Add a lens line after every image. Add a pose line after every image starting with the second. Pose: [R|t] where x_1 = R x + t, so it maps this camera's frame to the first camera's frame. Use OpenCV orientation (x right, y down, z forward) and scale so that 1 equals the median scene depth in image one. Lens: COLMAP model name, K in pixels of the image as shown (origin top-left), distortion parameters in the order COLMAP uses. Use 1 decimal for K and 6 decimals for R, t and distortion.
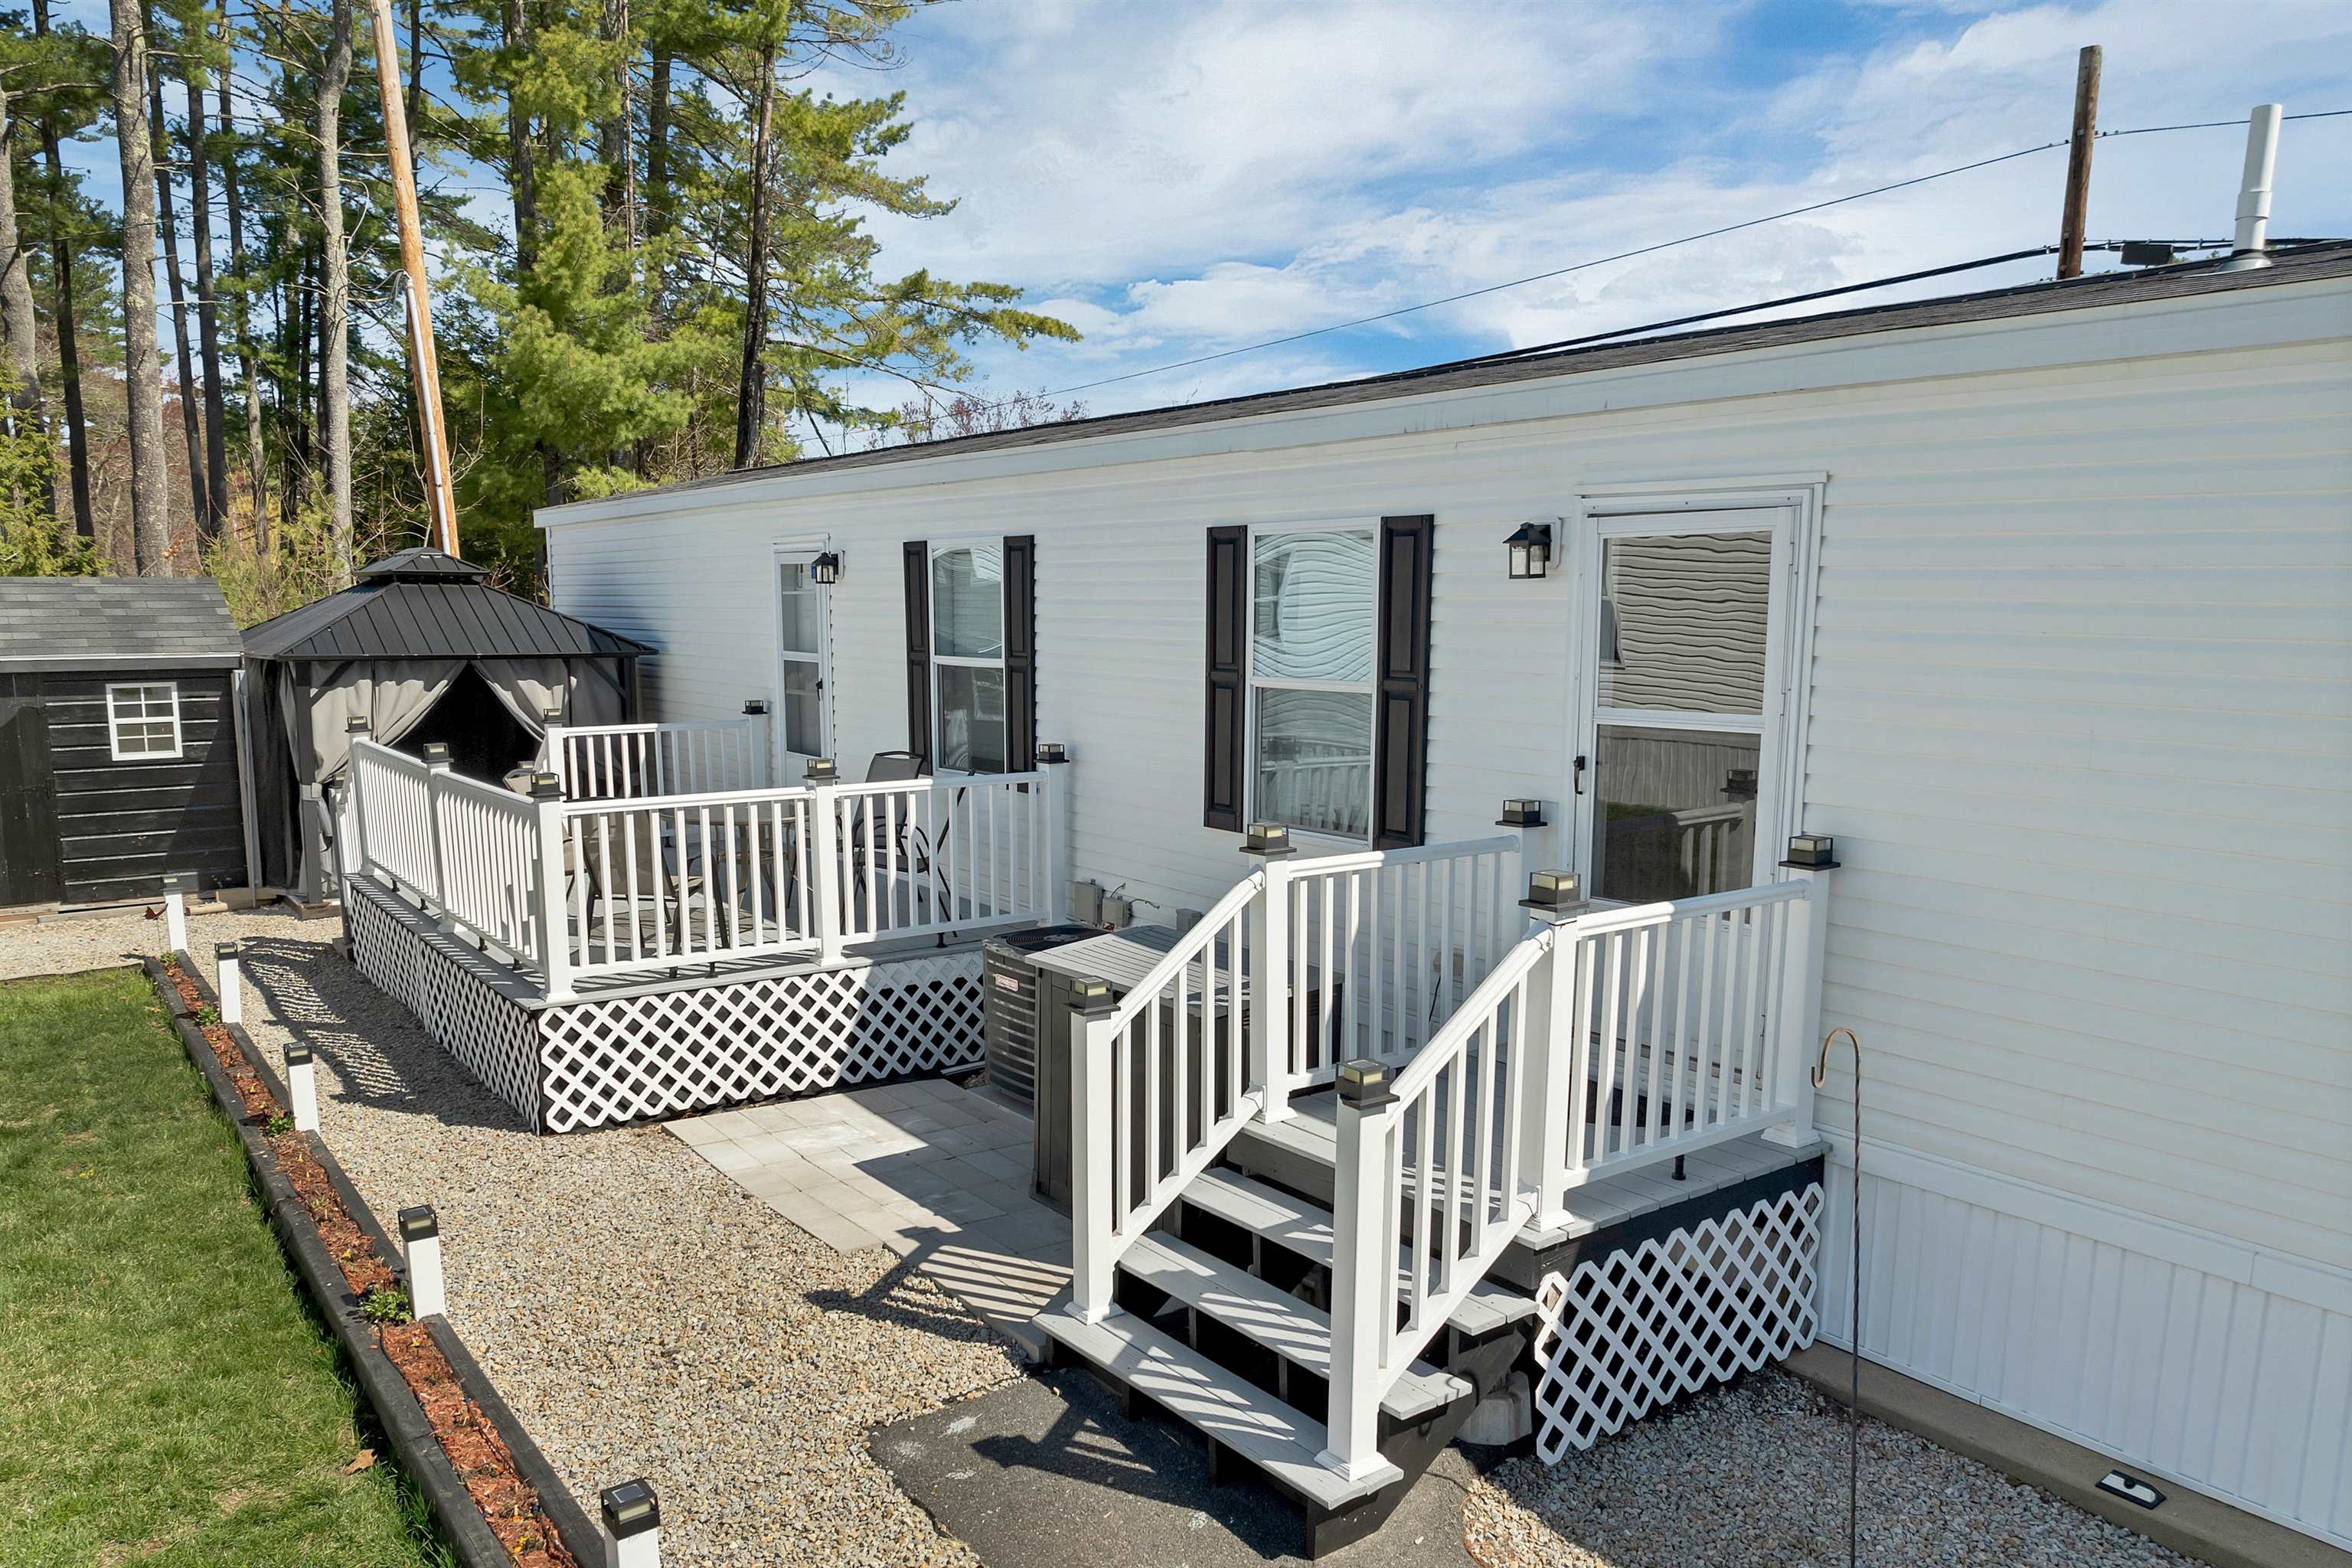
lens RADIAL K [[1702.6, 0, 1173.5], [0, 1702.6, 883.0], [0, 0, 1]] dist [-0.044794, 0.014529]
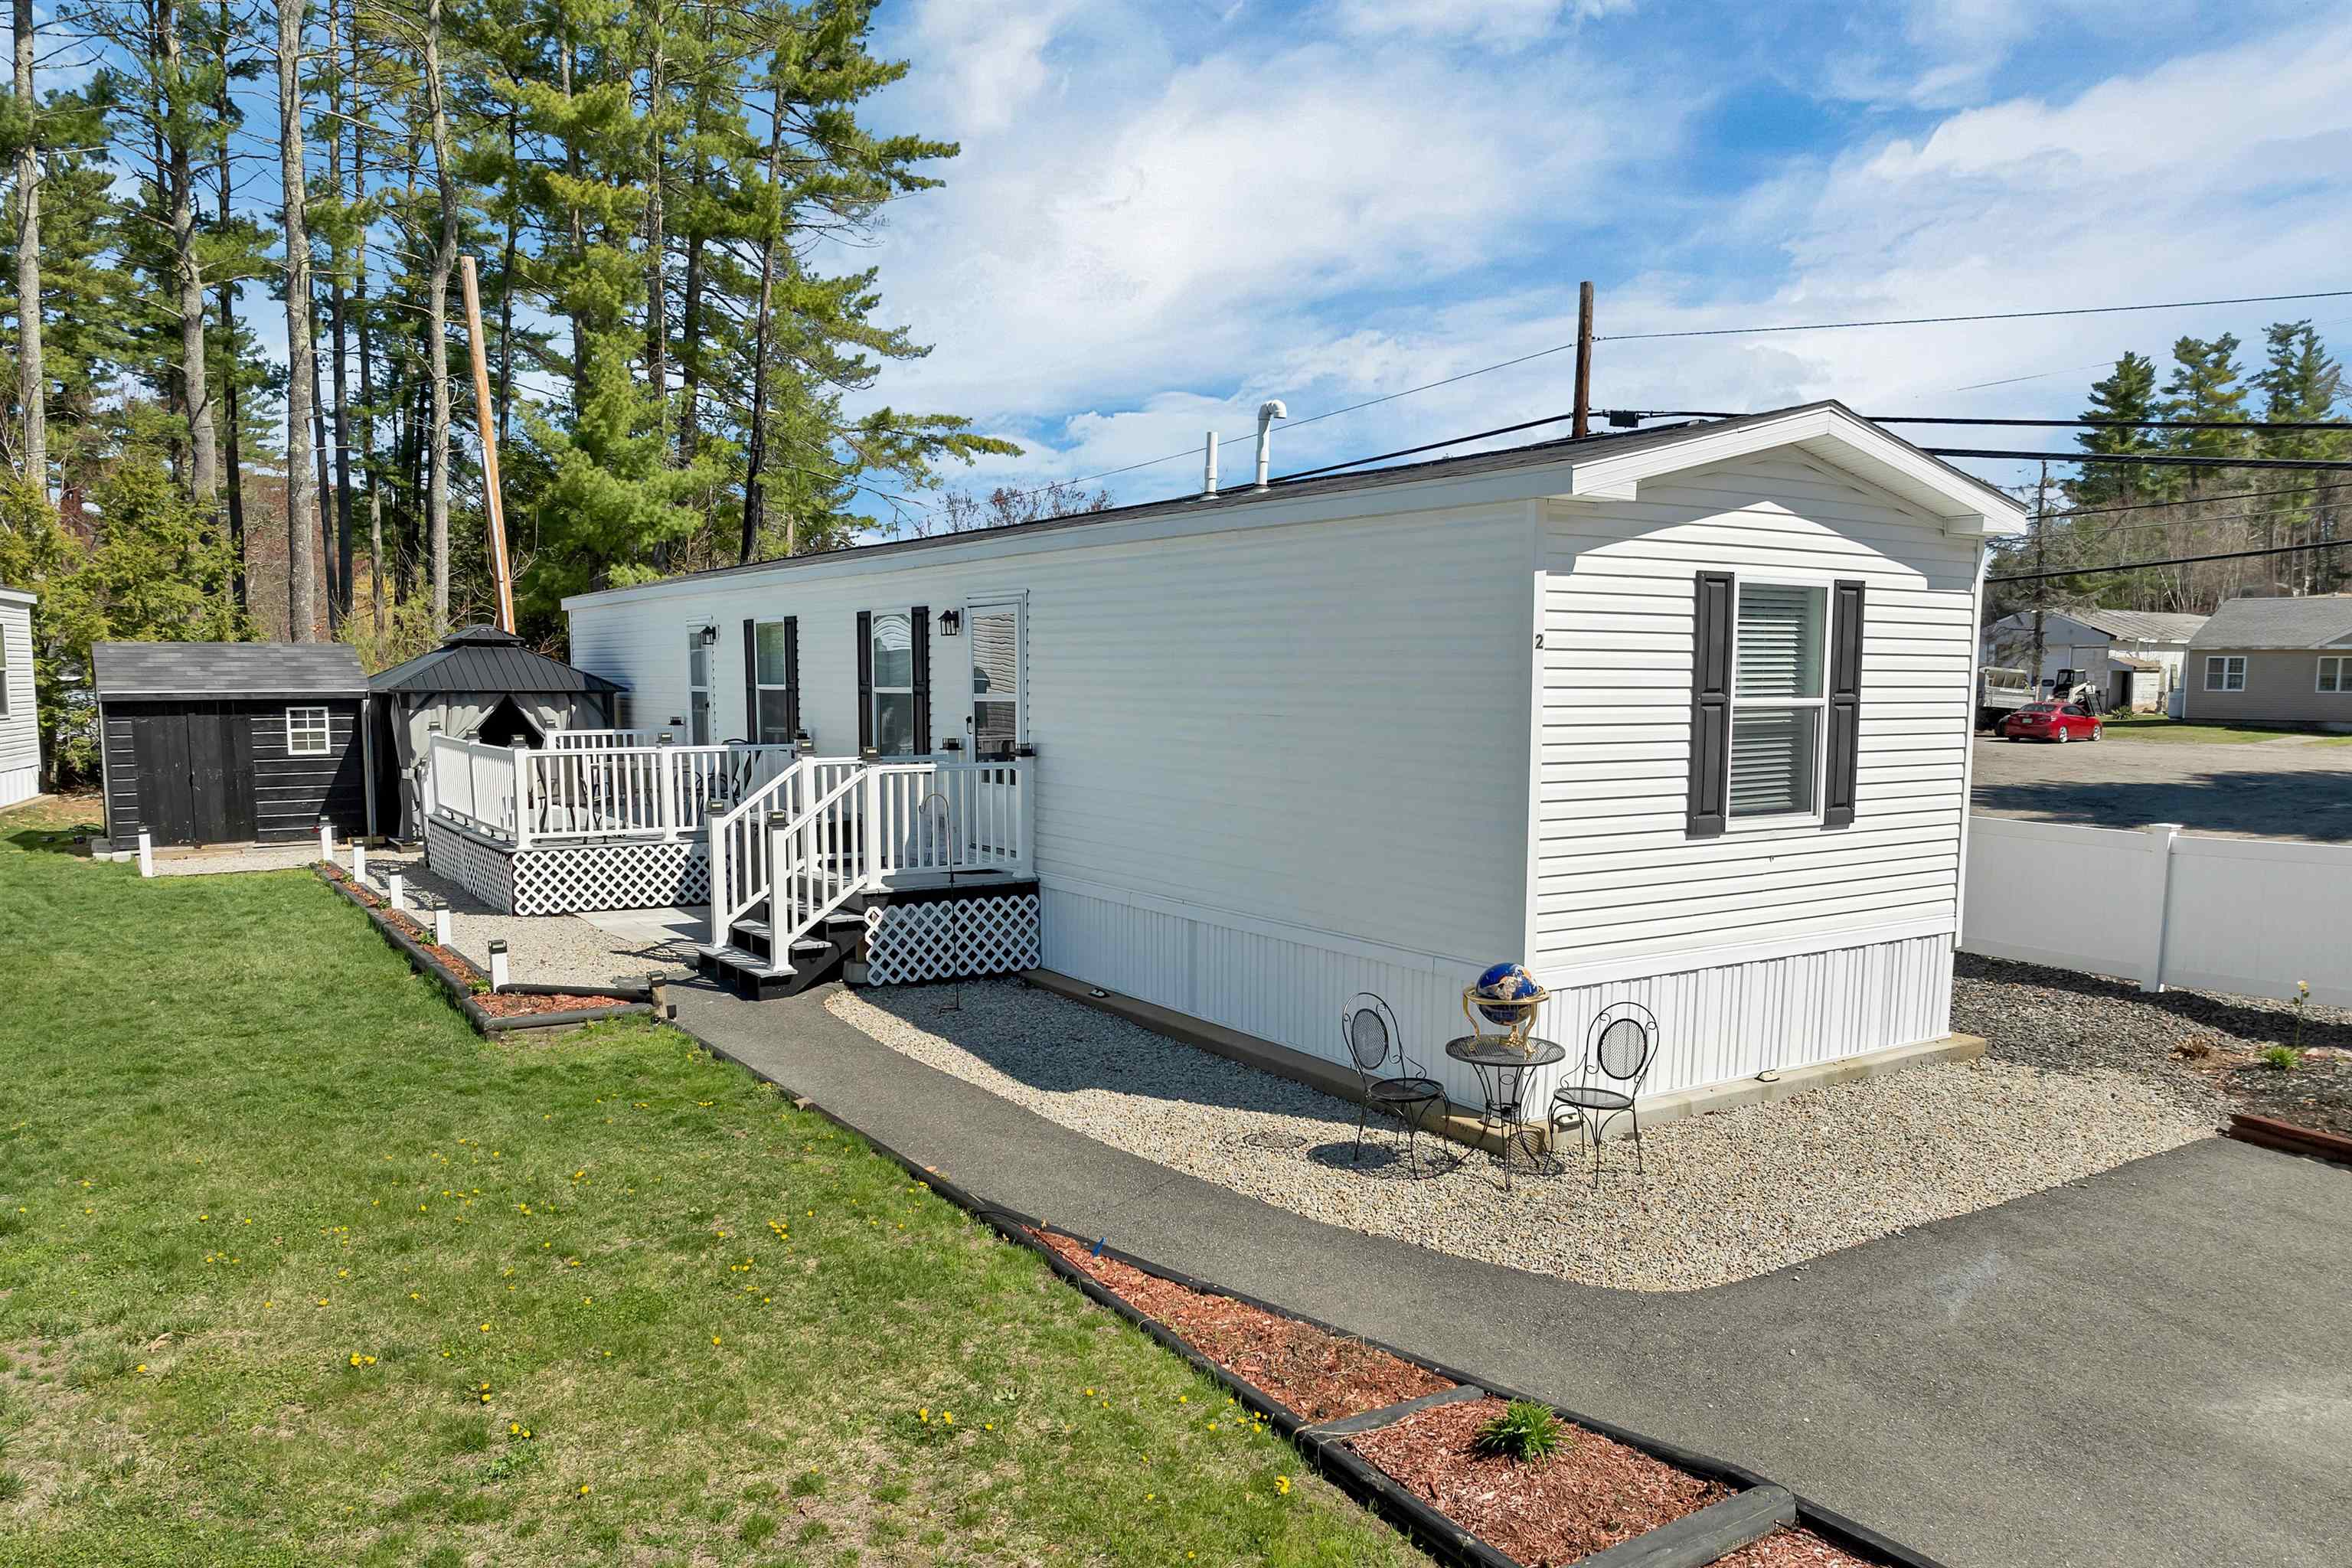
lens RADIAL K [[1702.6, 0, 1174.9], [0, 1702.6, 882.8], [0, 0, 1]] dist [-0.044794, 0.014529]
pose [[0.998666, 0.004095, -0.051468, 0.303651], [-0.006296, 0.999070, -0.042666, 0.113513], [0.051245, 0.042933, 0.997763, -0.568370]]
